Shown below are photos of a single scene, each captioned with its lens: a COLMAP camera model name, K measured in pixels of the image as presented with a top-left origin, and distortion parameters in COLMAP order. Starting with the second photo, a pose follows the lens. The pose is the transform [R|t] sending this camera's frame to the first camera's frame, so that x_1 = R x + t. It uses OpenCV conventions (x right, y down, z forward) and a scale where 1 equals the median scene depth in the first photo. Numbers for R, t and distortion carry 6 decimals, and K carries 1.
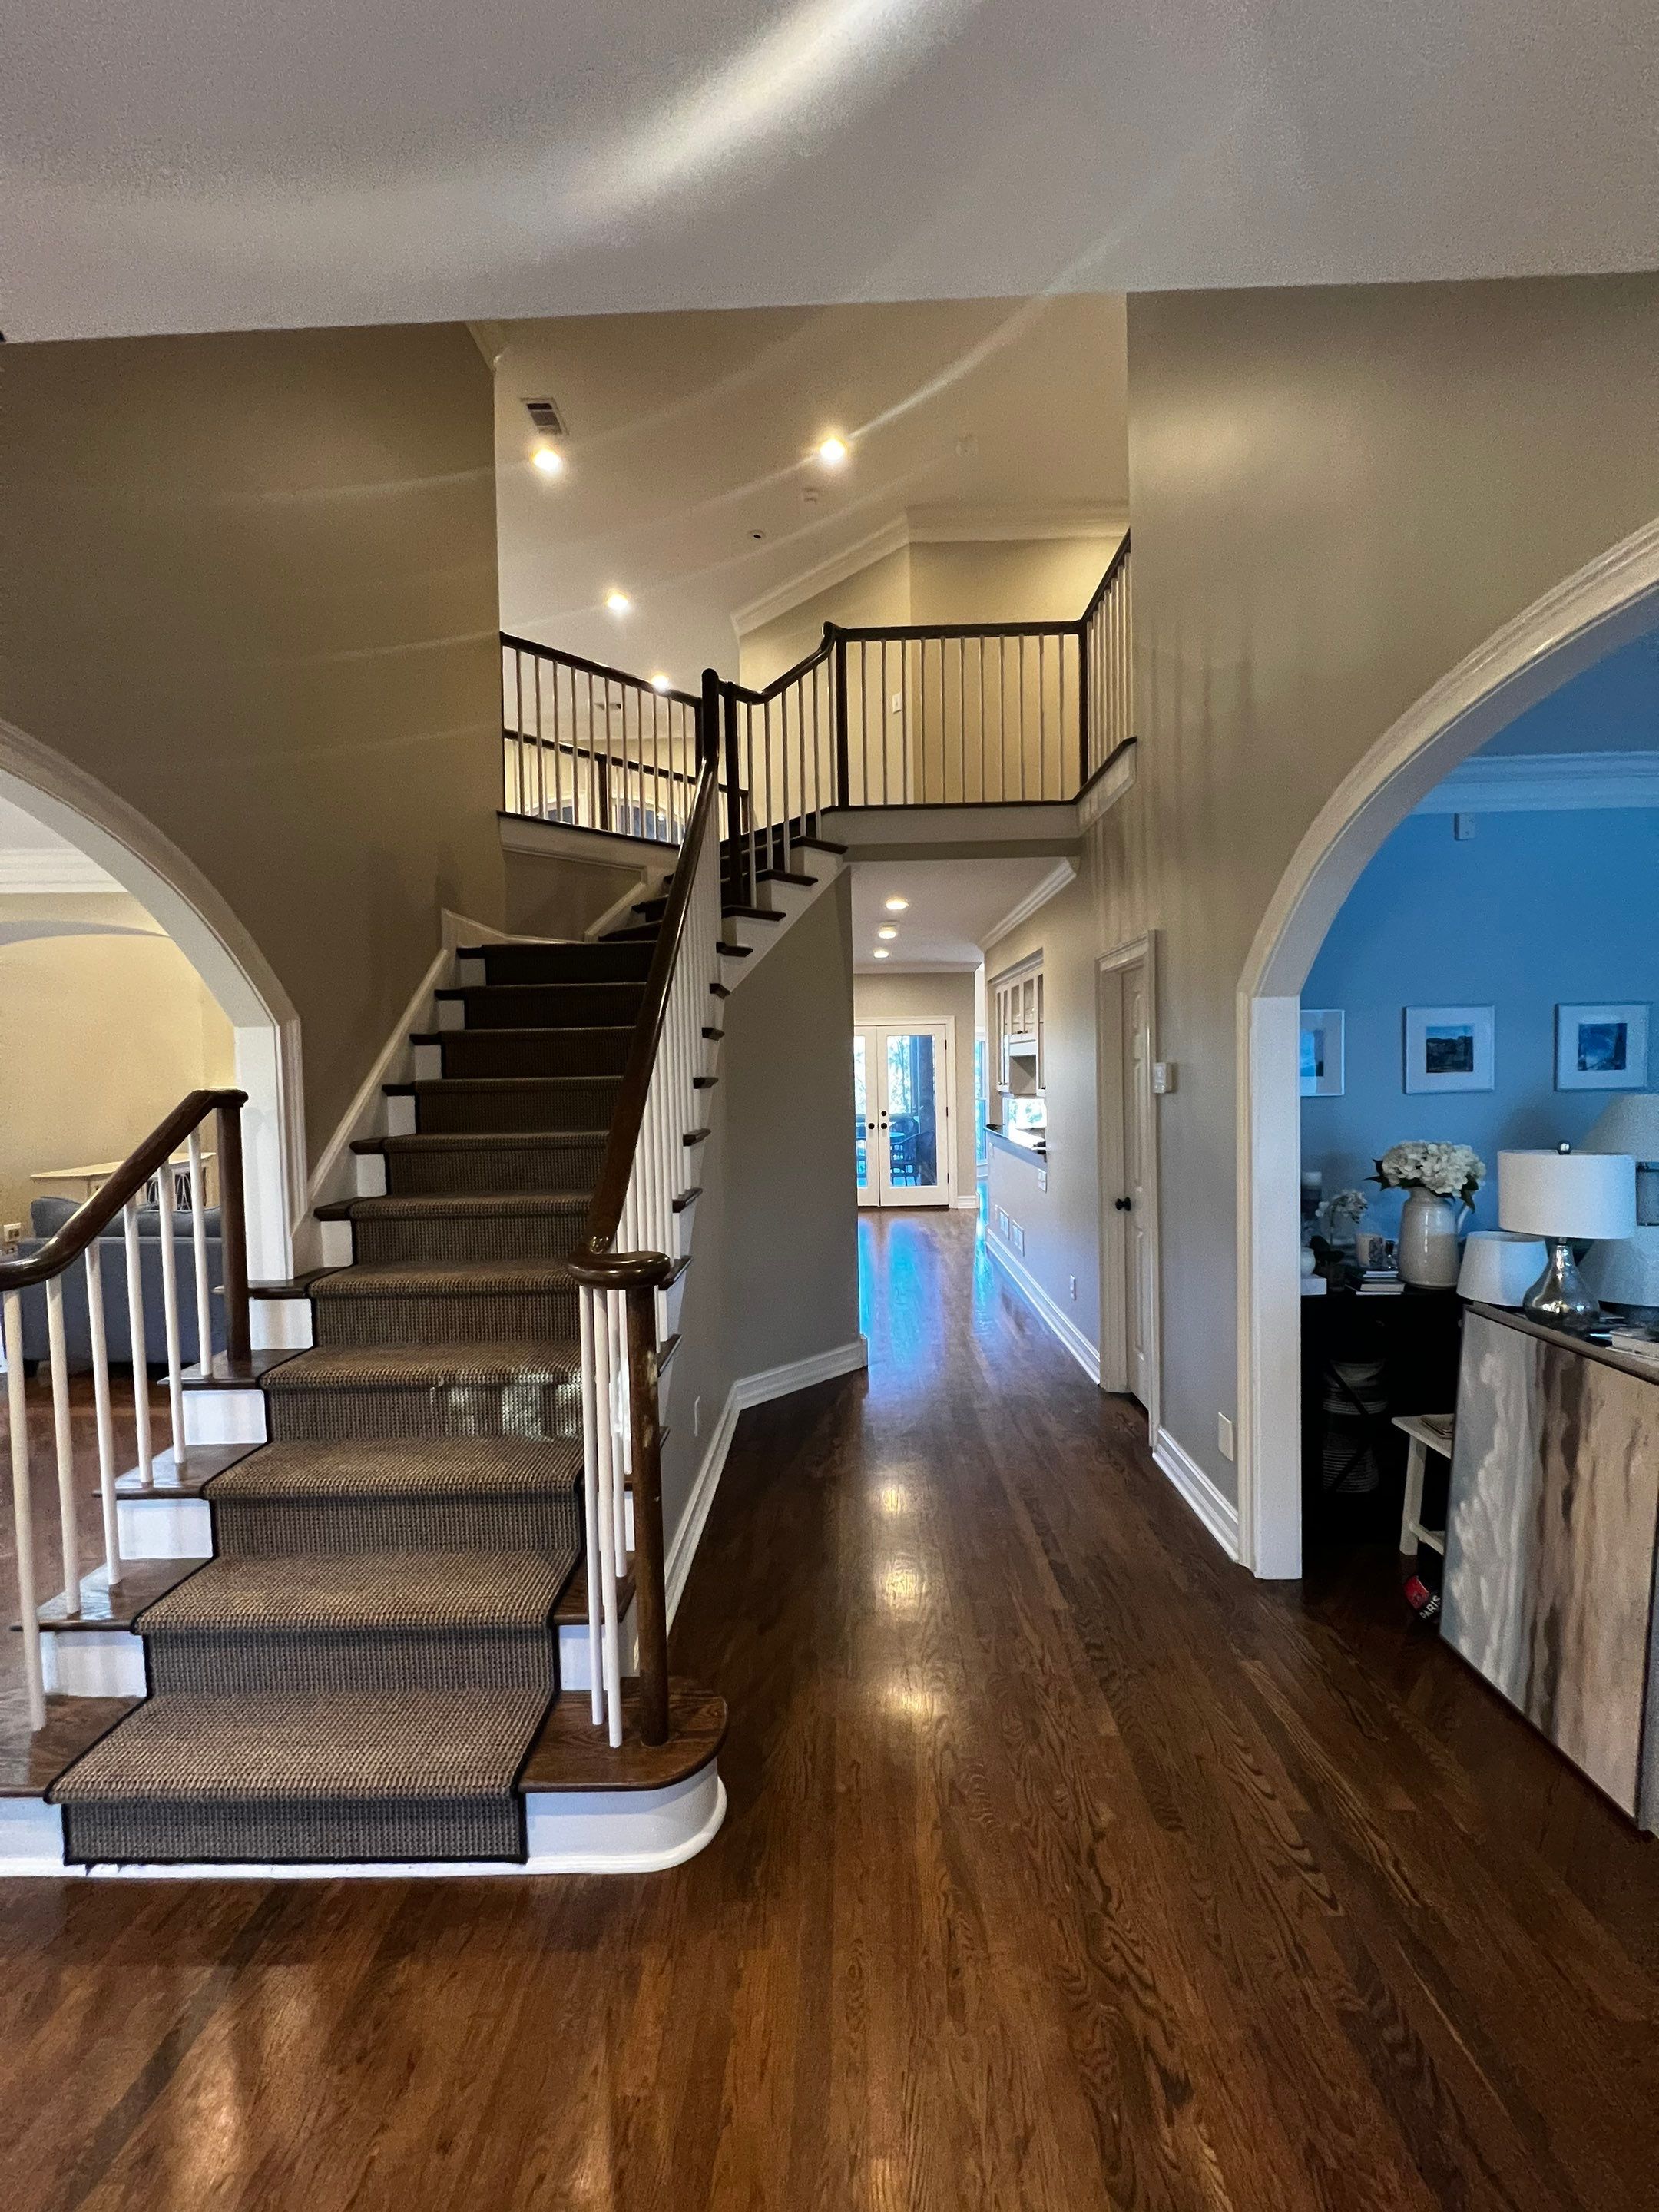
lens RADIAL K [[926.4, 0, 829.5], [0, 926.4, 1106.0], [0, 0, 1]] dist [0.001152, 0.000030]
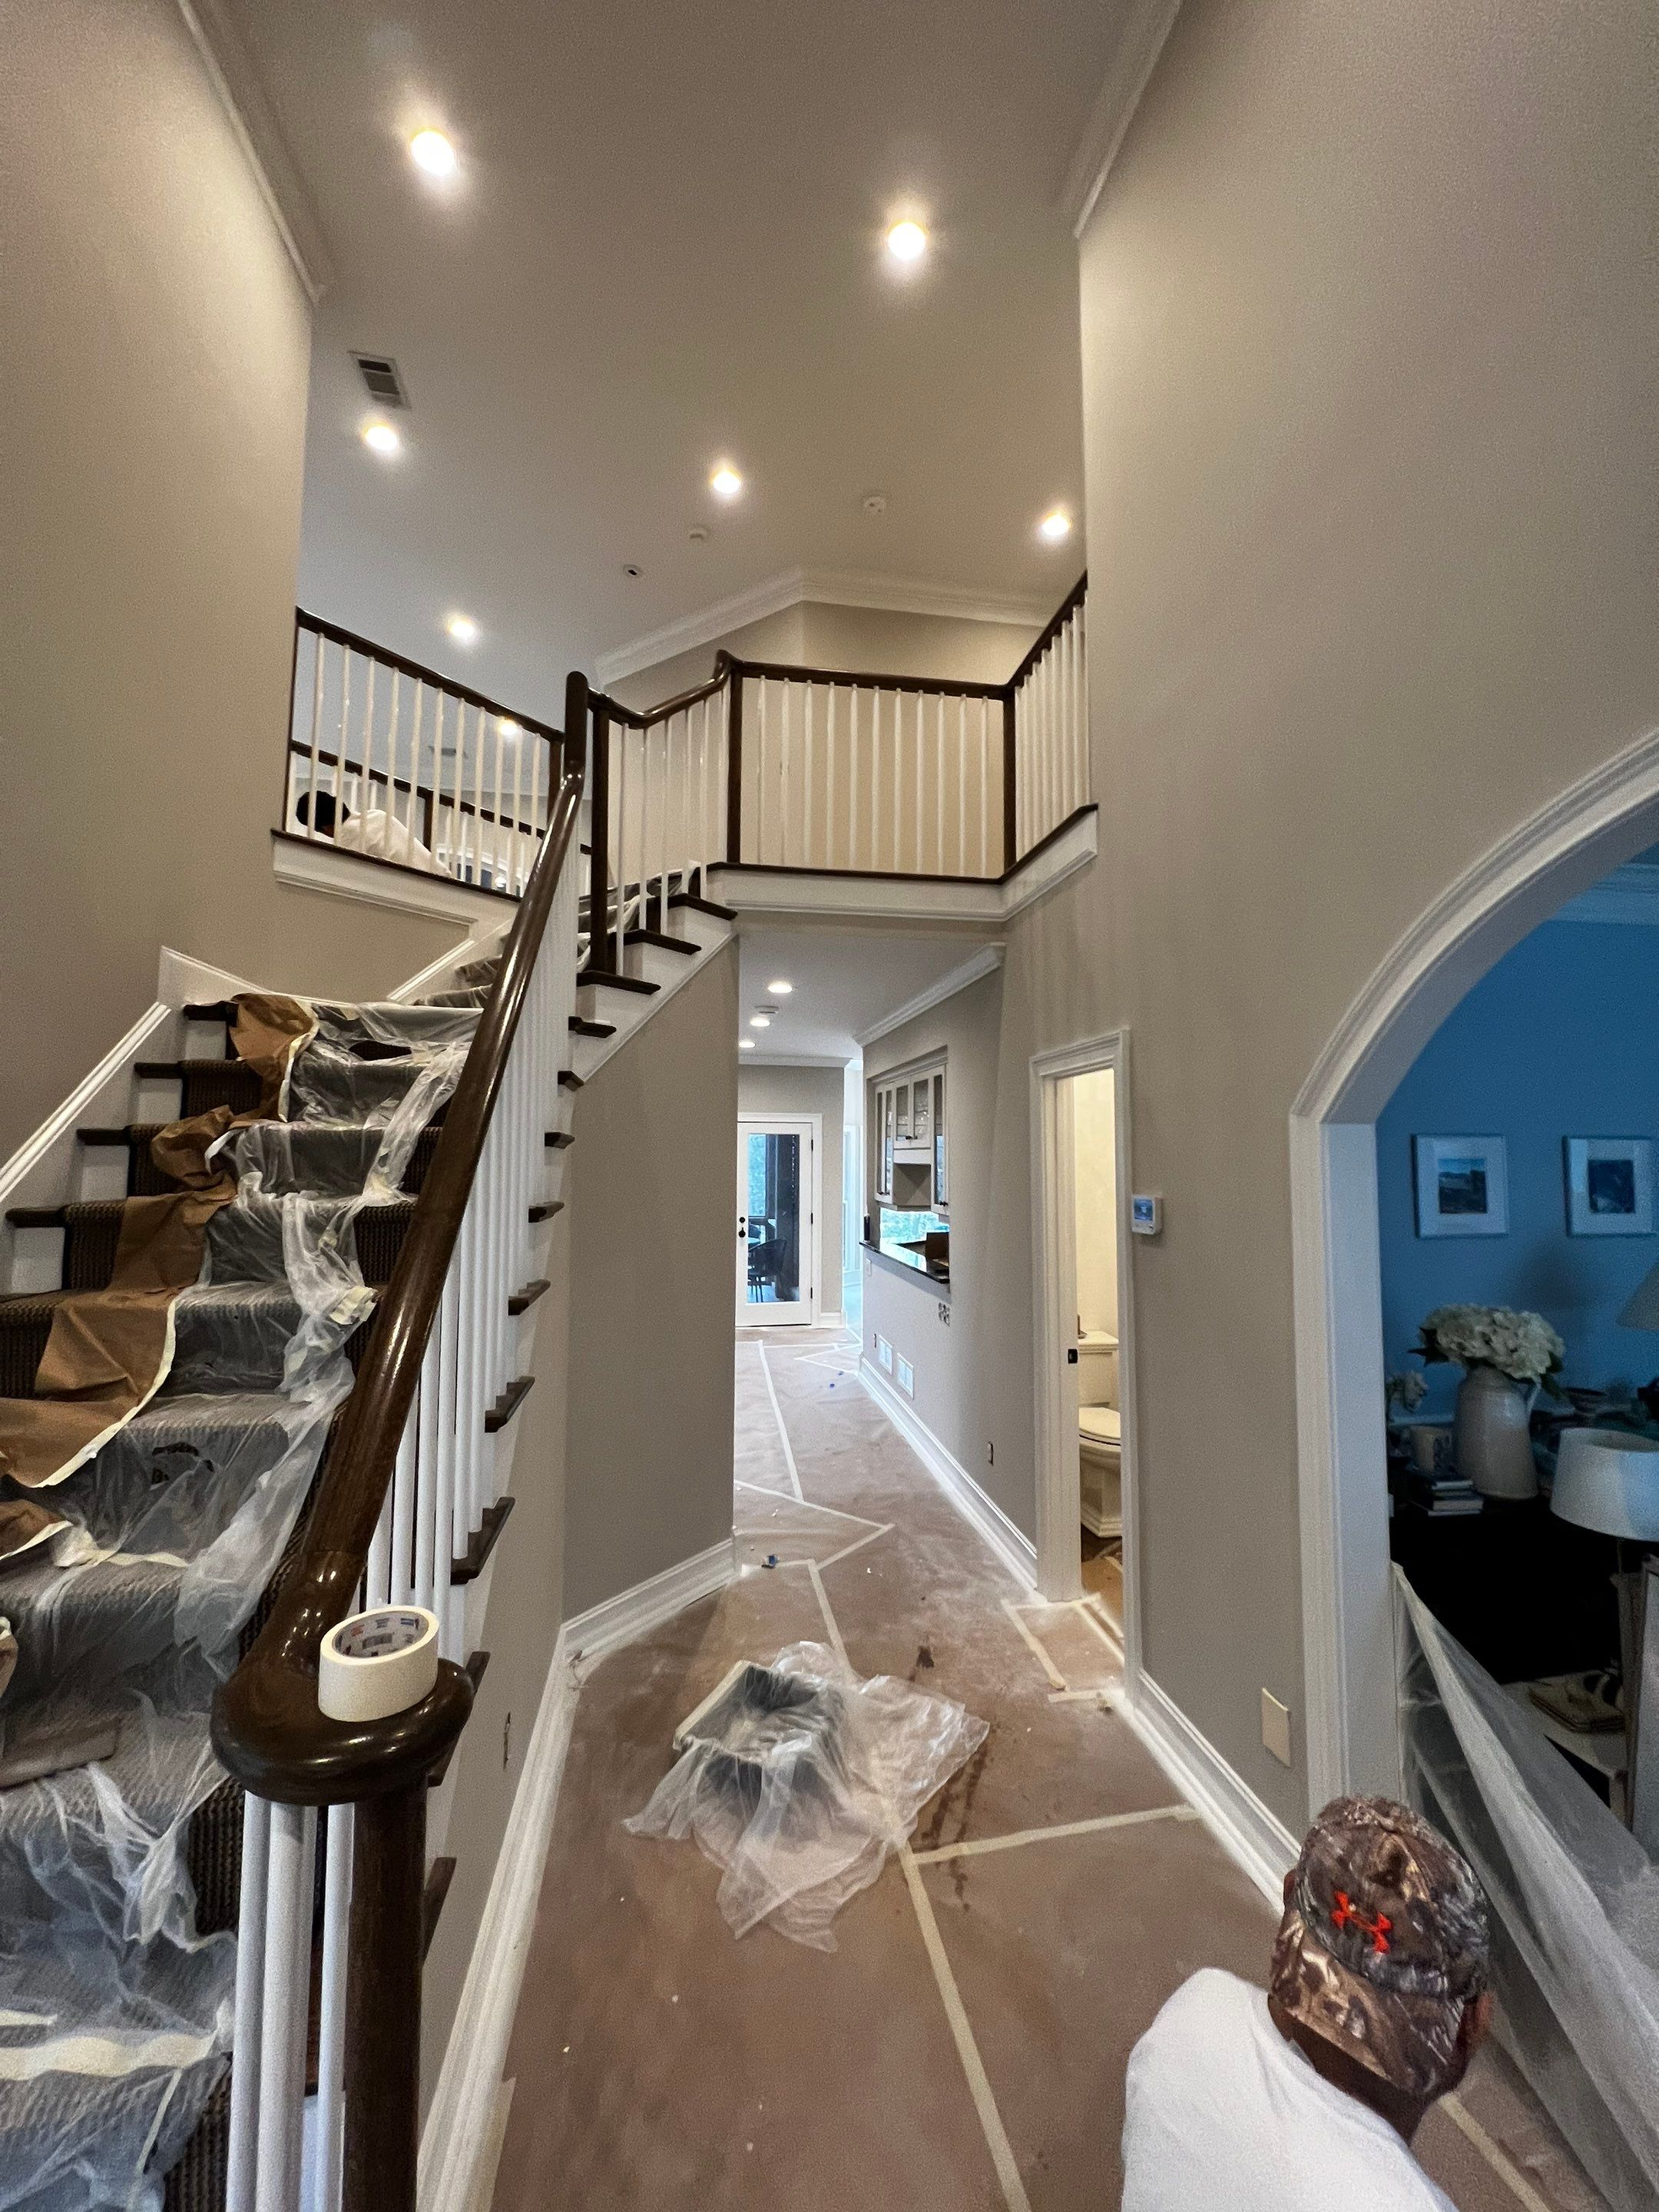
lens RADIAL K [[893.1, 0, 831.9], [0, 893.1, 1094.0], [0, 0, 1]] dist [-0.001416, 0.000691]
pose [[0.981667, 0.037716, 0.186838, -0.041863], [-0.016968, 0.993628, -0.111429, -0.034582], [-0.189850, 0.106216, 0.976051, 0.240529]]
